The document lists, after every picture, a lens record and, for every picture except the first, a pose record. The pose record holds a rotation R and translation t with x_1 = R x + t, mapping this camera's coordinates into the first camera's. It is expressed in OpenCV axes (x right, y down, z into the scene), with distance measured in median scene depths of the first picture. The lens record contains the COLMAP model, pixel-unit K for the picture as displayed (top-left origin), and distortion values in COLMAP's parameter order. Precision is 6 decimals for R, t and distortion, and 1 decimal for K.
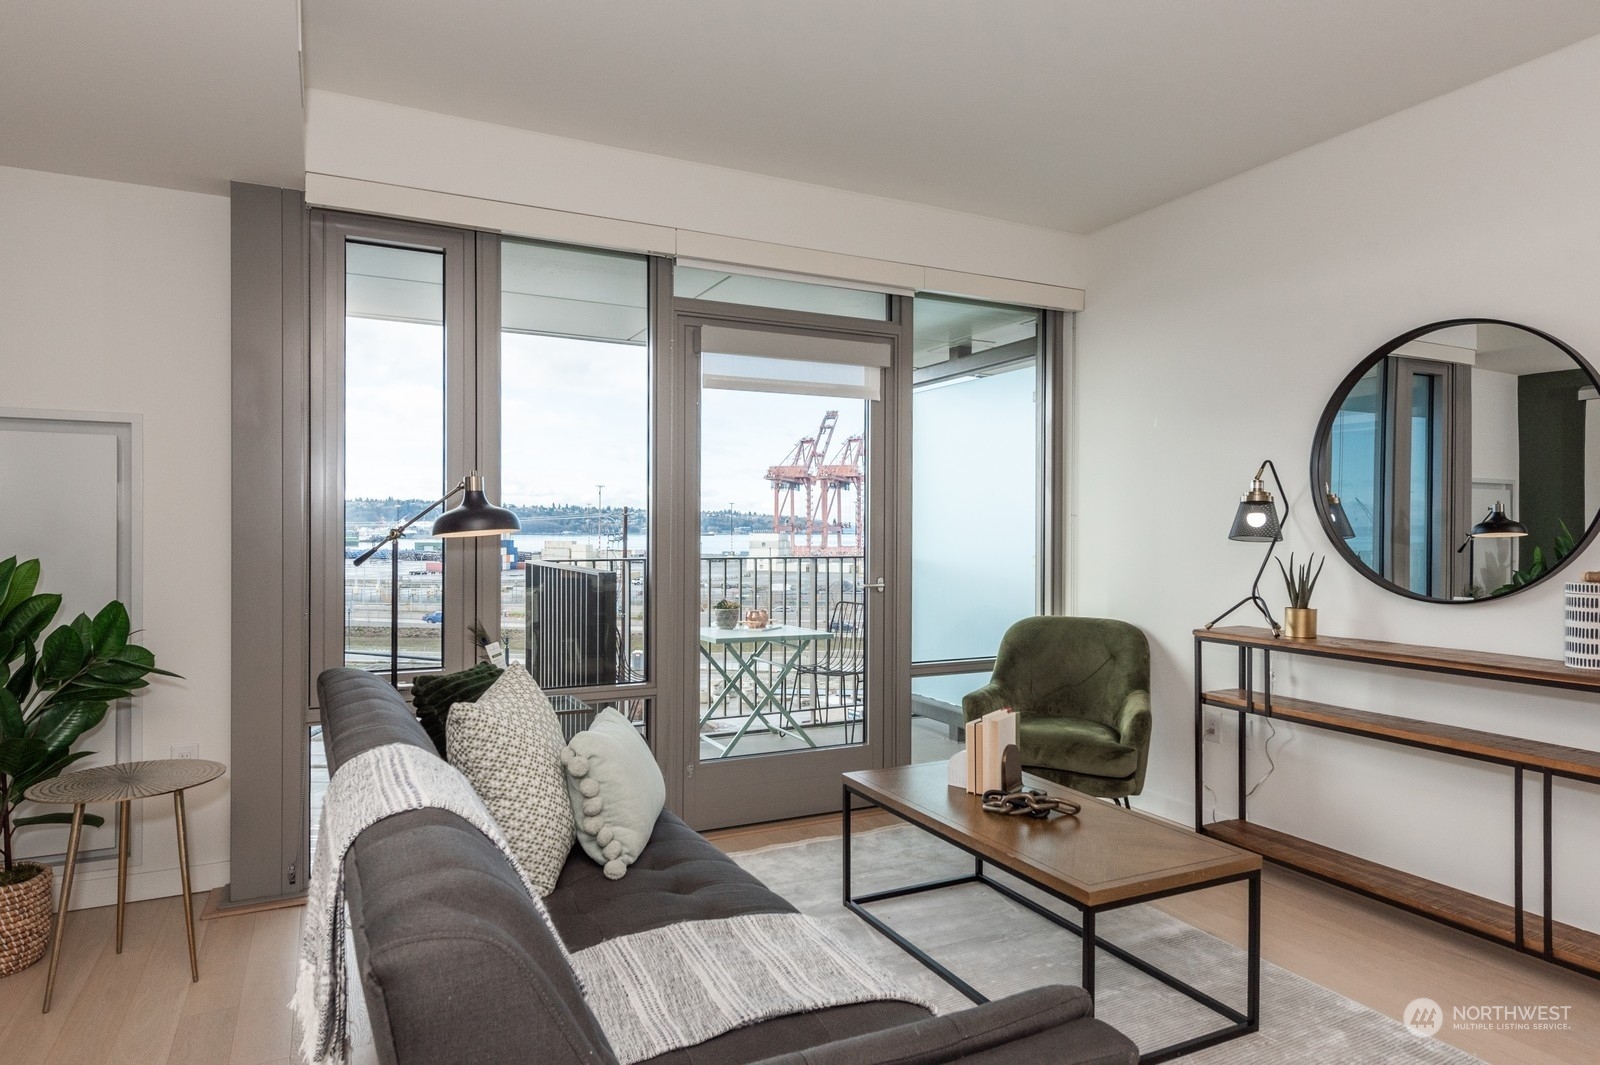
lens RADIAL K [[948.3, 0, 800.0], [0, 948.3, 532.5], [0, 0, 1]] dist [0.002558, -0.001262]
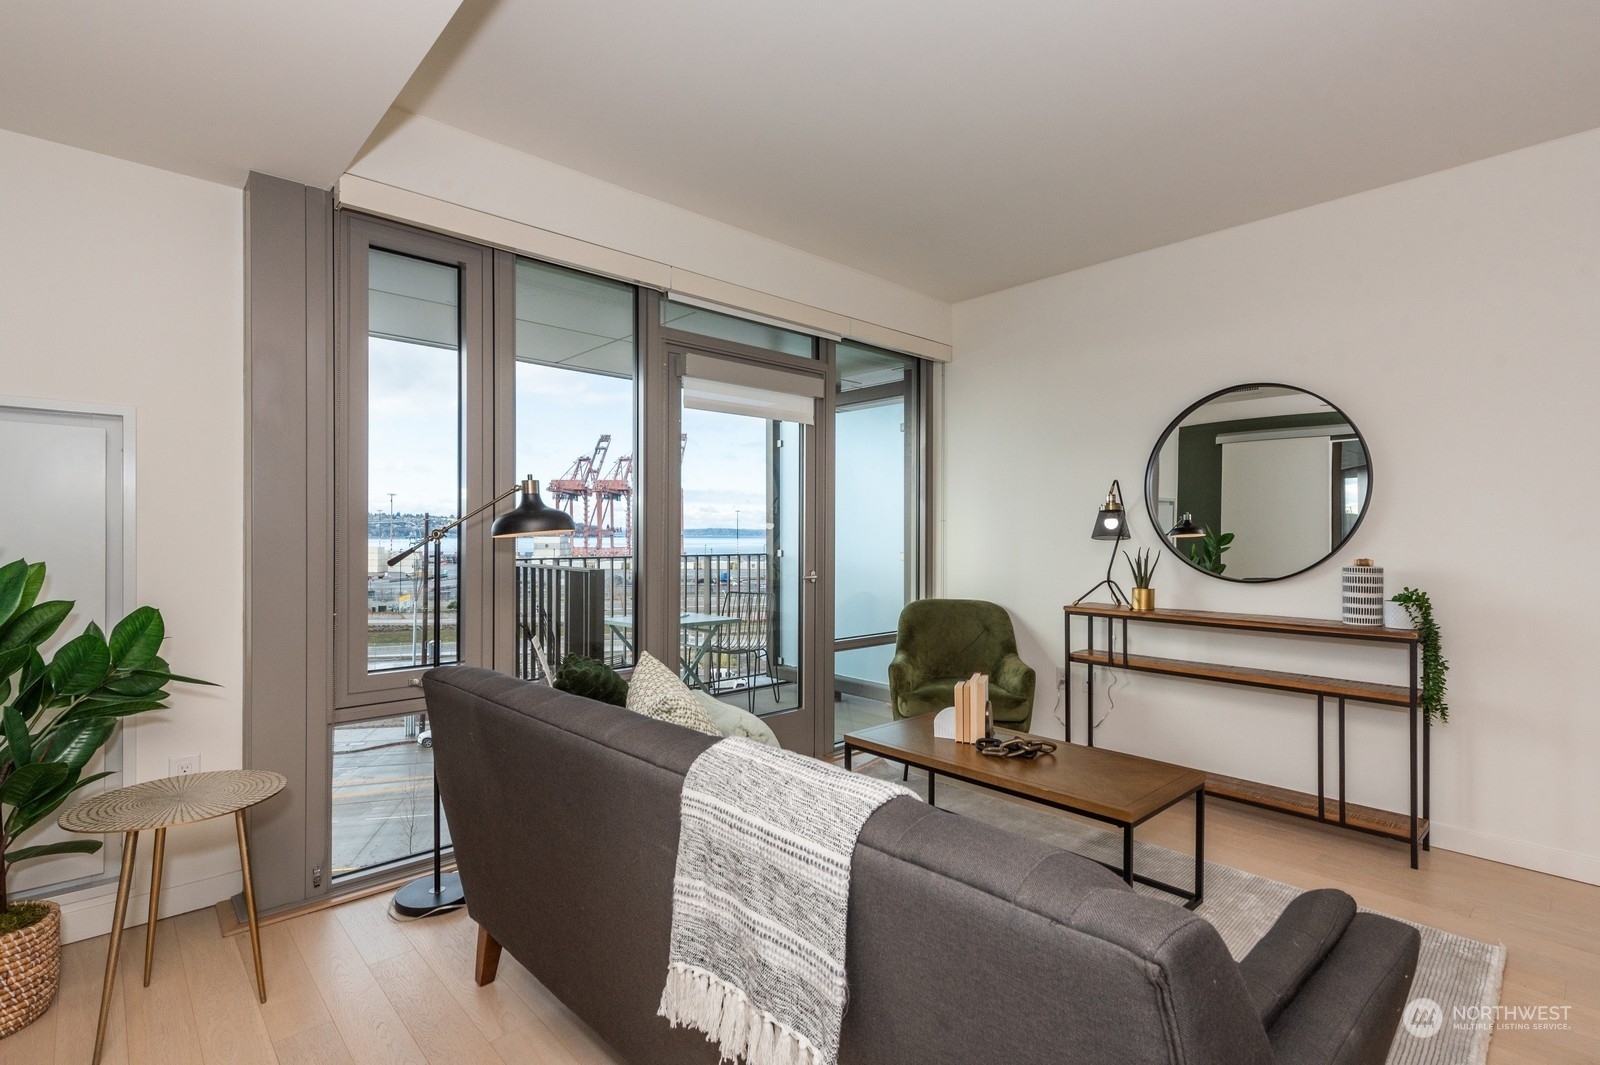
lens RADIAL K [[764.1, 0, 800.0], [0, 764.1, 532.5], [0, 0, 1]] dist [0.000511, 0.000026]
pose [[0.959974, -0.000674, 0.280089, -0.254202], [0.001851, 0.999991, -0.003940, 0.002994], [-0.280083, 0.004301, 0.959966, 0.082432]]
